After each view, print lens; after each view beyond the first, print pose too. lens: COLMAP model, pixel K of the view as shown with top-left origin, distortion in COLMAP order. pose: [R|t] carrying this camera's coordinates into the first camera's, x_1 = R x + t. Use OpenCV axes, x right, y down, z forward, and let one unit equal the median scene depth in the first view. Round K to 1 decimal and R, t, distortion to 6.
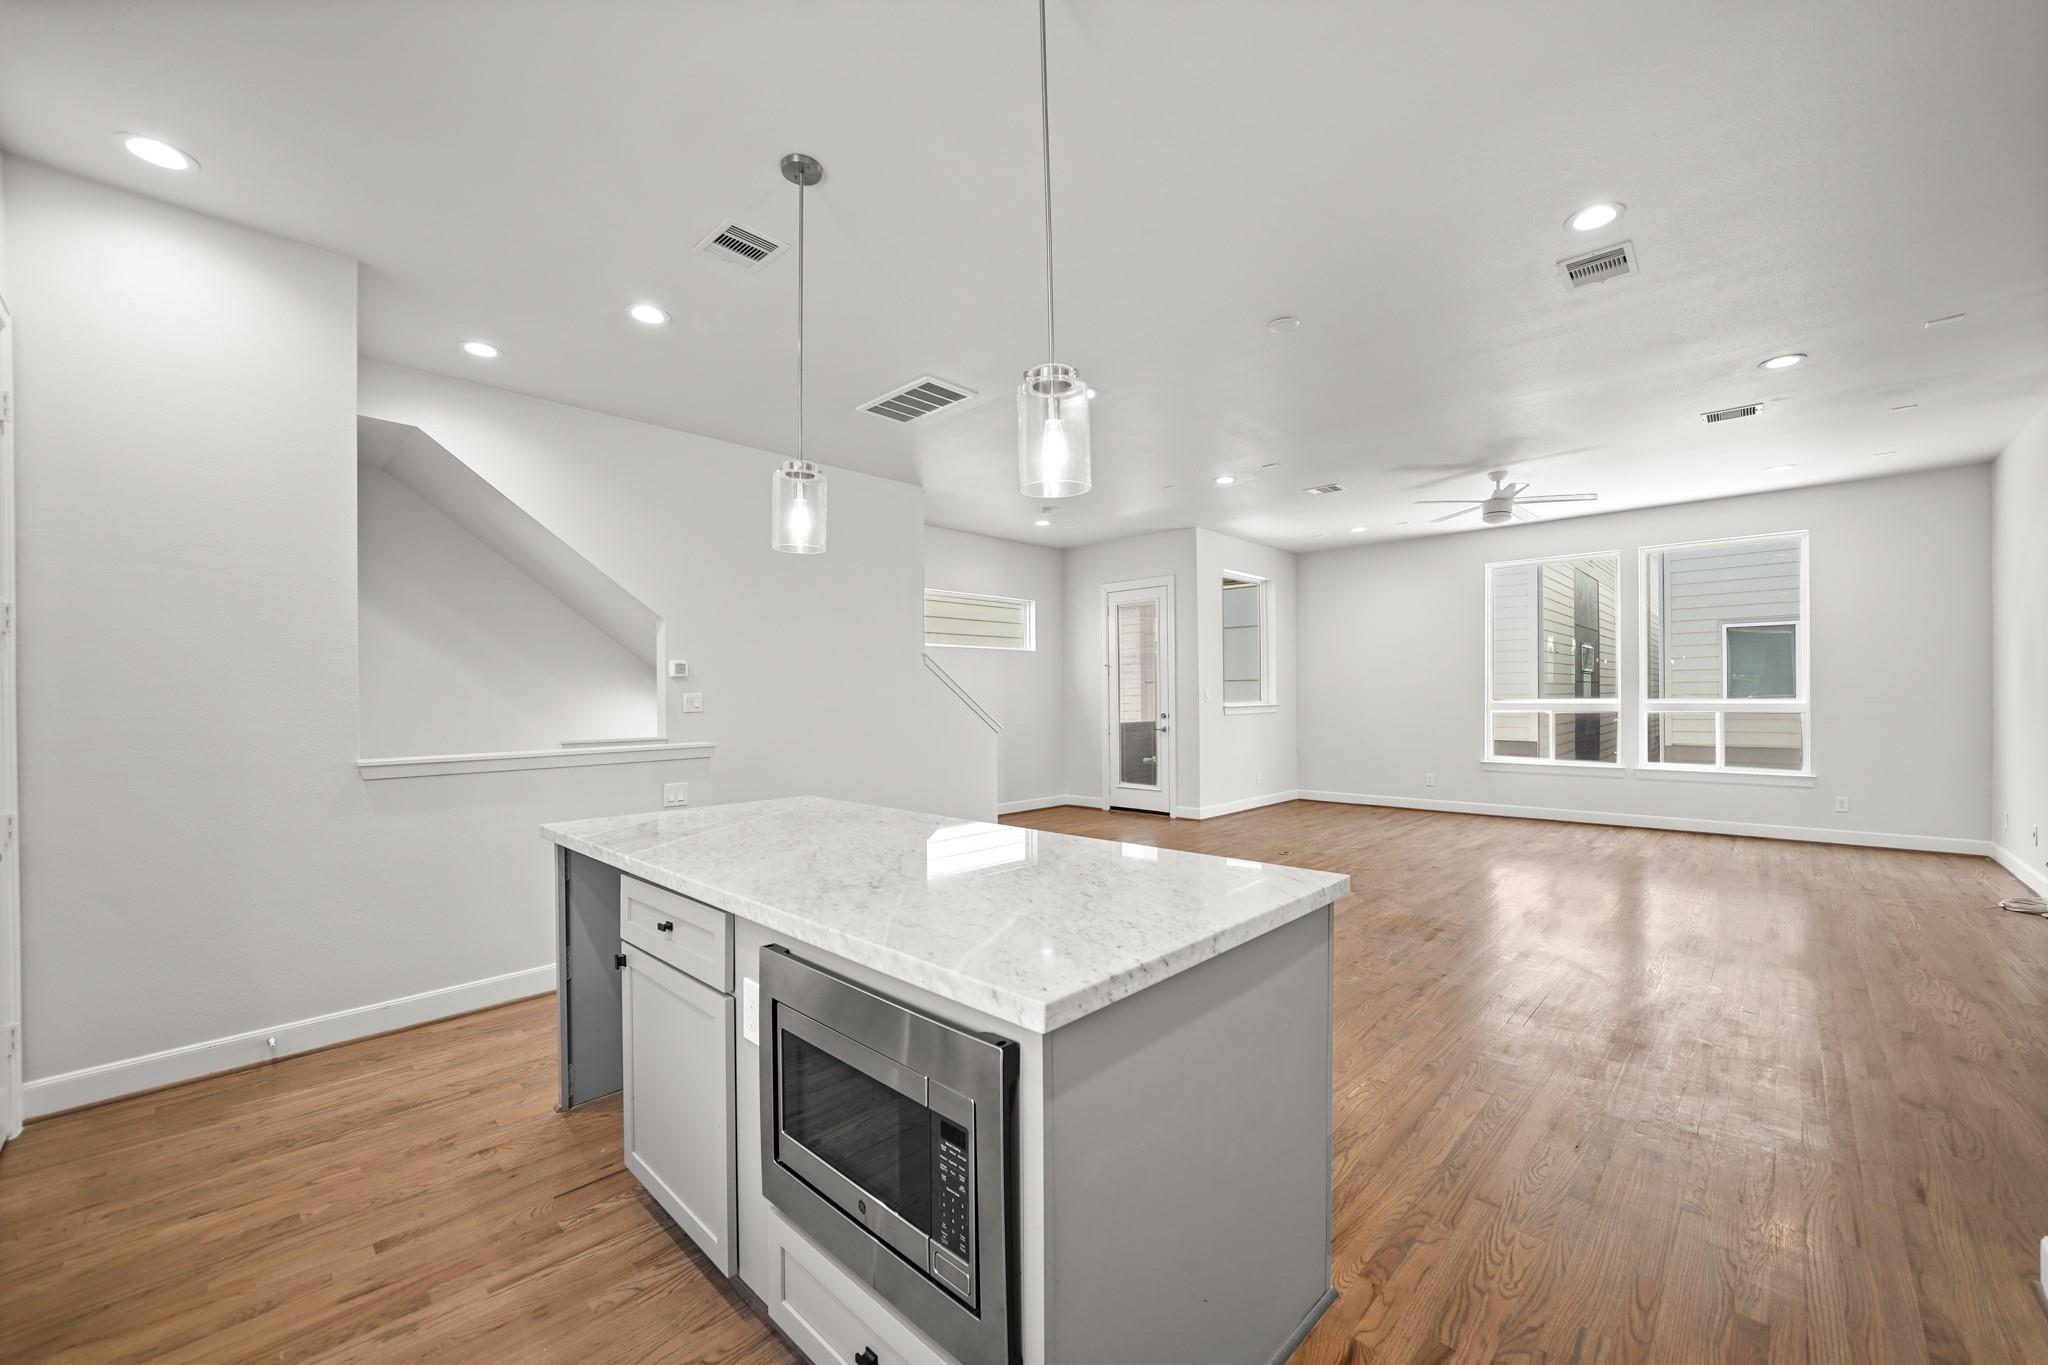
lens RADIAL K [[815.5, 0, 998.5], [0, 815.5, 699.7], [0, 0, 1]] dist [-0.011249, -0.000516]
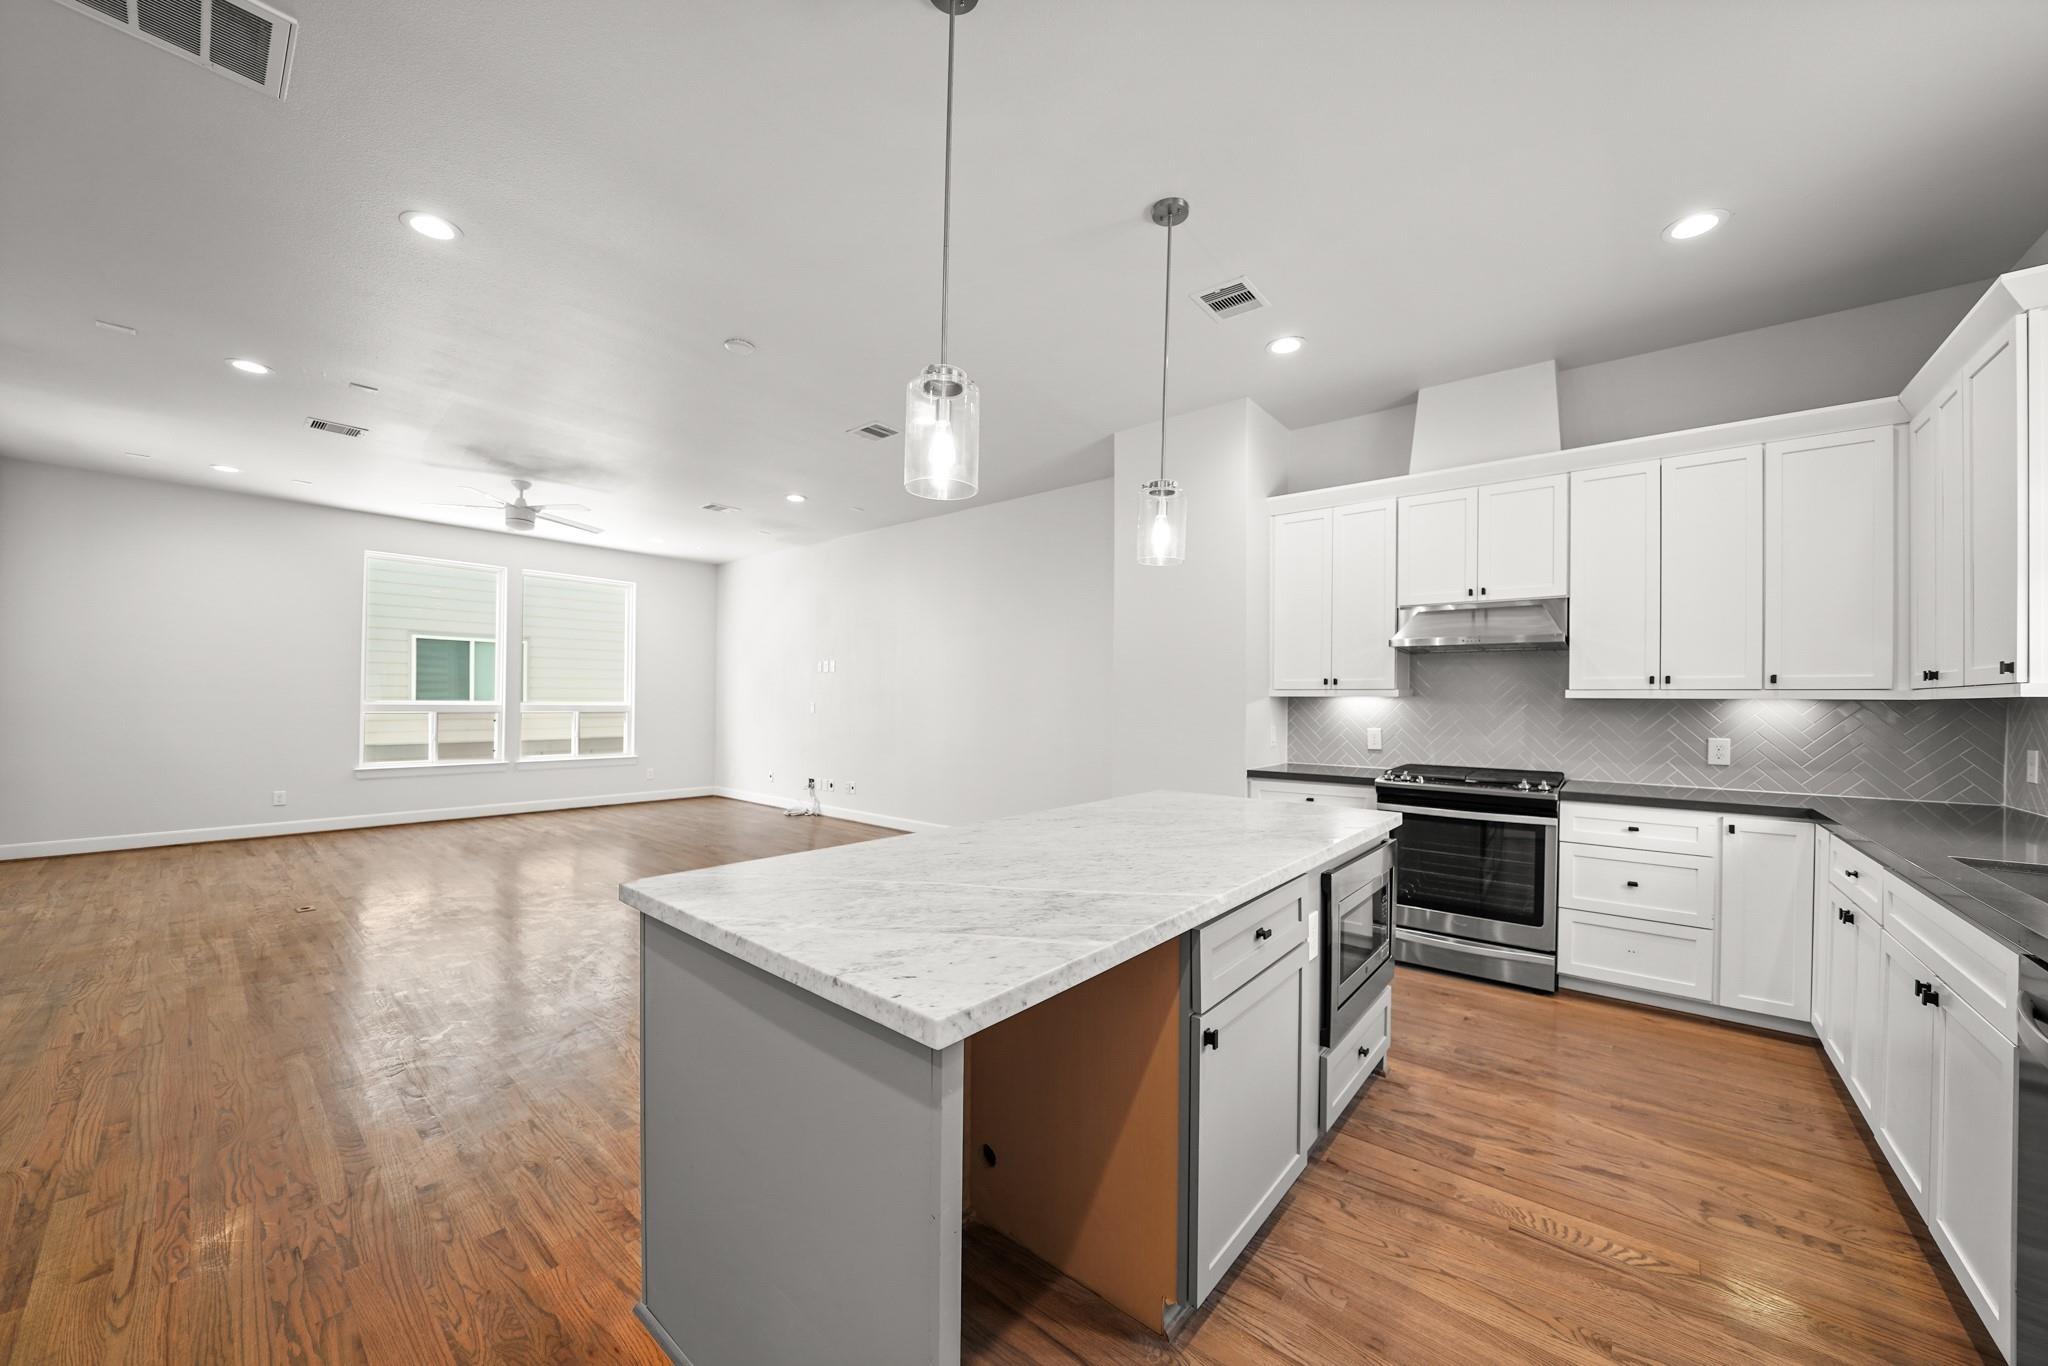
lens RADIAL K [[730.5, 0, 1083.8], [0, 730.5, 695.9], [0, 0, 1]] dist [-0.021439, 0.000232]
pose [[-0.131686, 0.014677, 0.991183, -0.293619], [-0.004254, 0.999873, -0.015371, 0.003582], [-0.991282, -0.006240, -0.131607, 0.313469]]
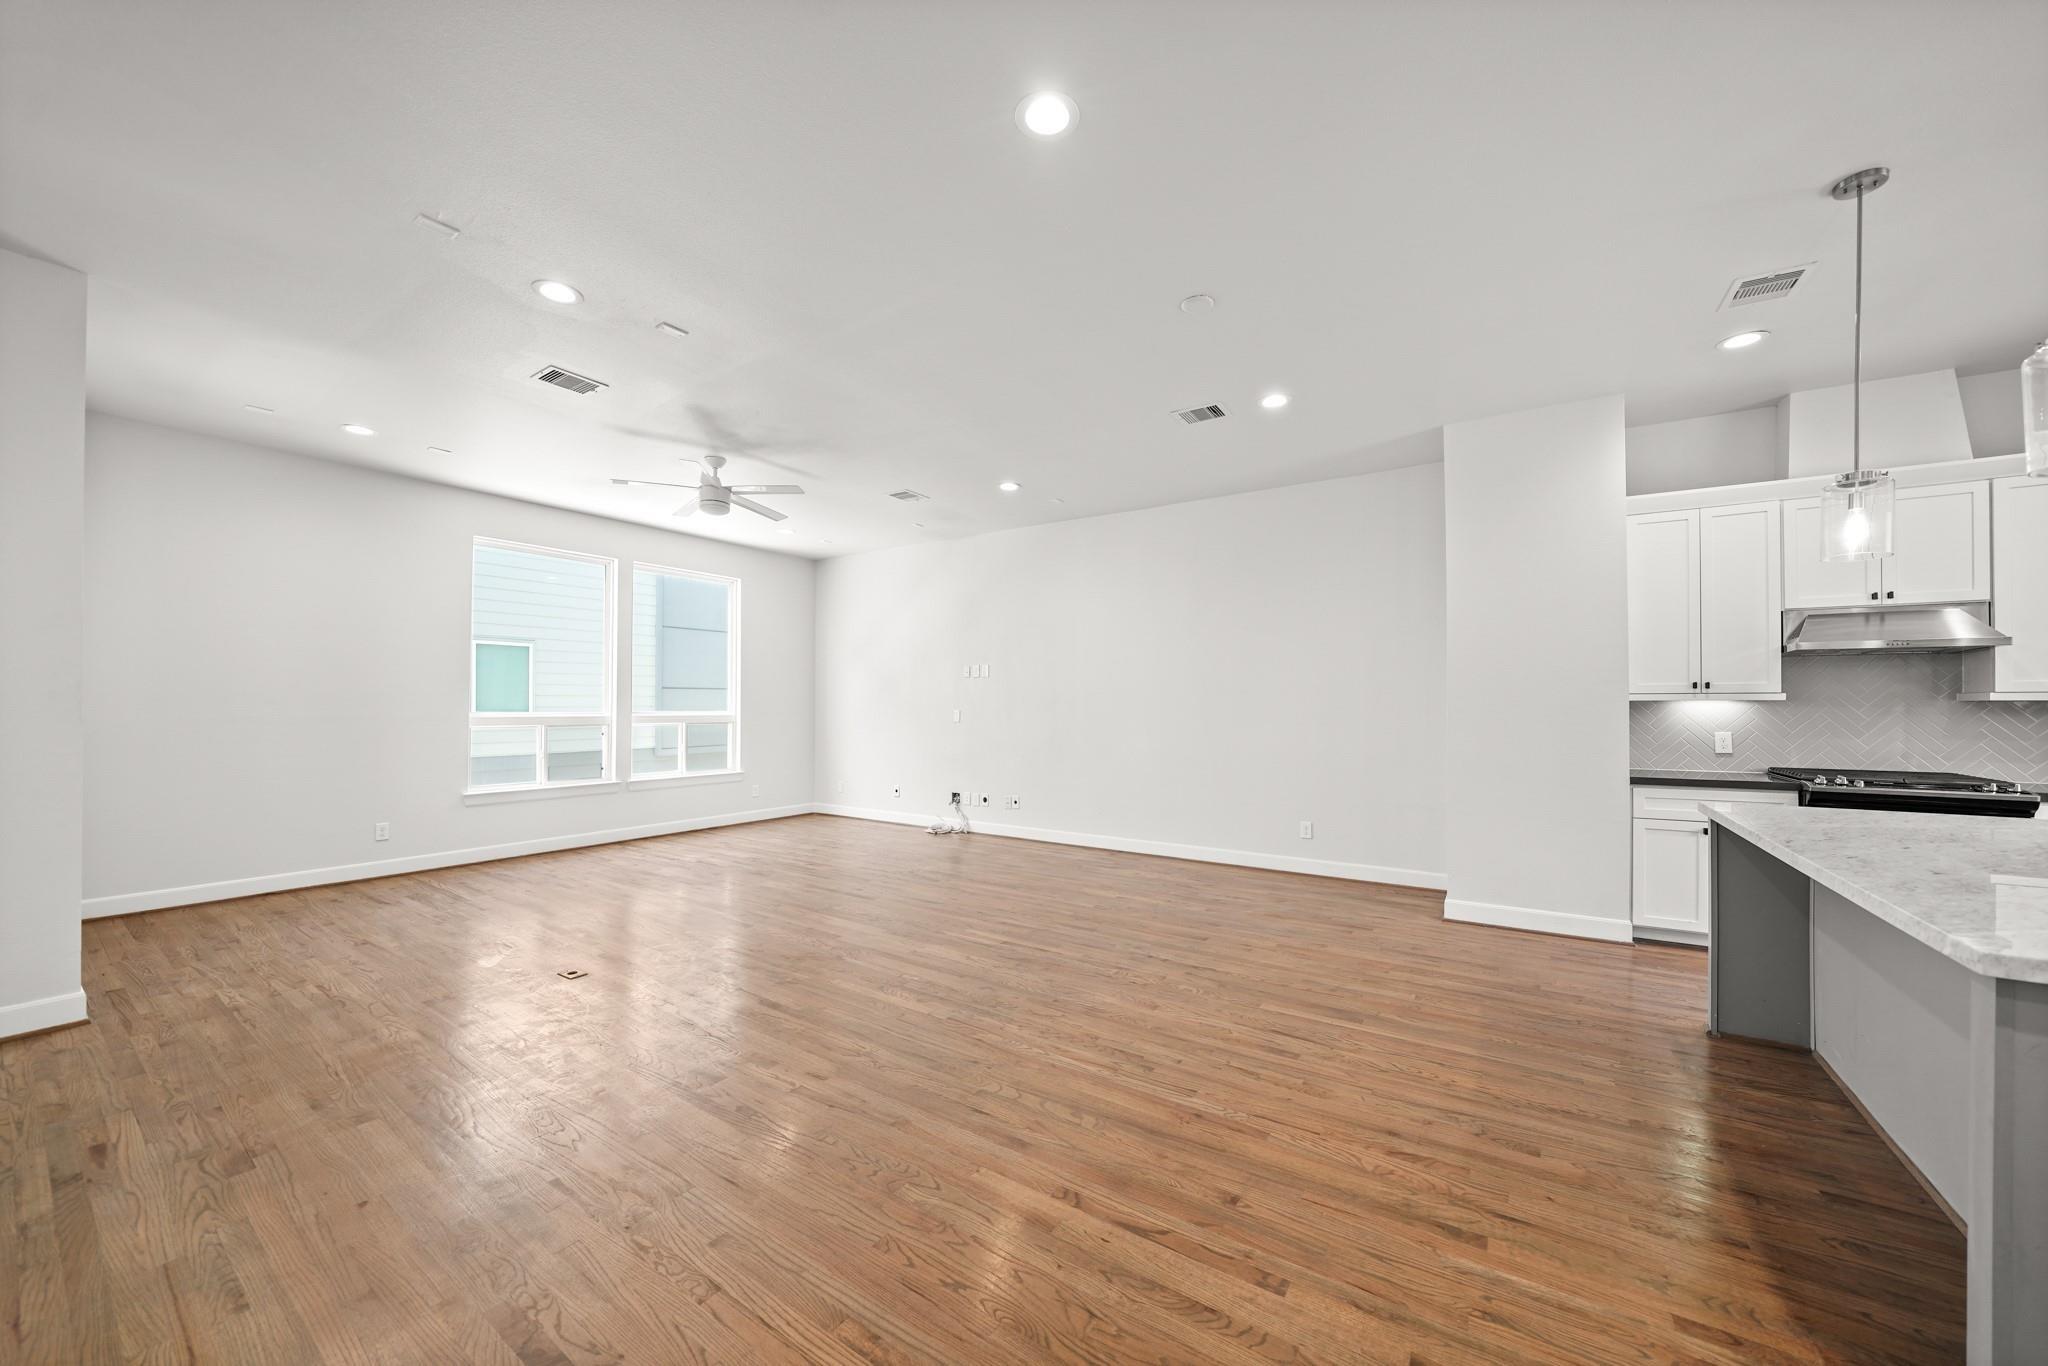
lens RADIAL K [[730.5, 0, 1083.8], [0, 730.5, 695.9], [0, 0, 1]] dist [-0.021439, 0.000232]
pose [[-0.237648, 0.022010, 0.971102, -0.188306], [0.002884, 0.999755, -0.021953, 0.001887], [-0.971347, -0.002417, -0.237653, 0.610164]]
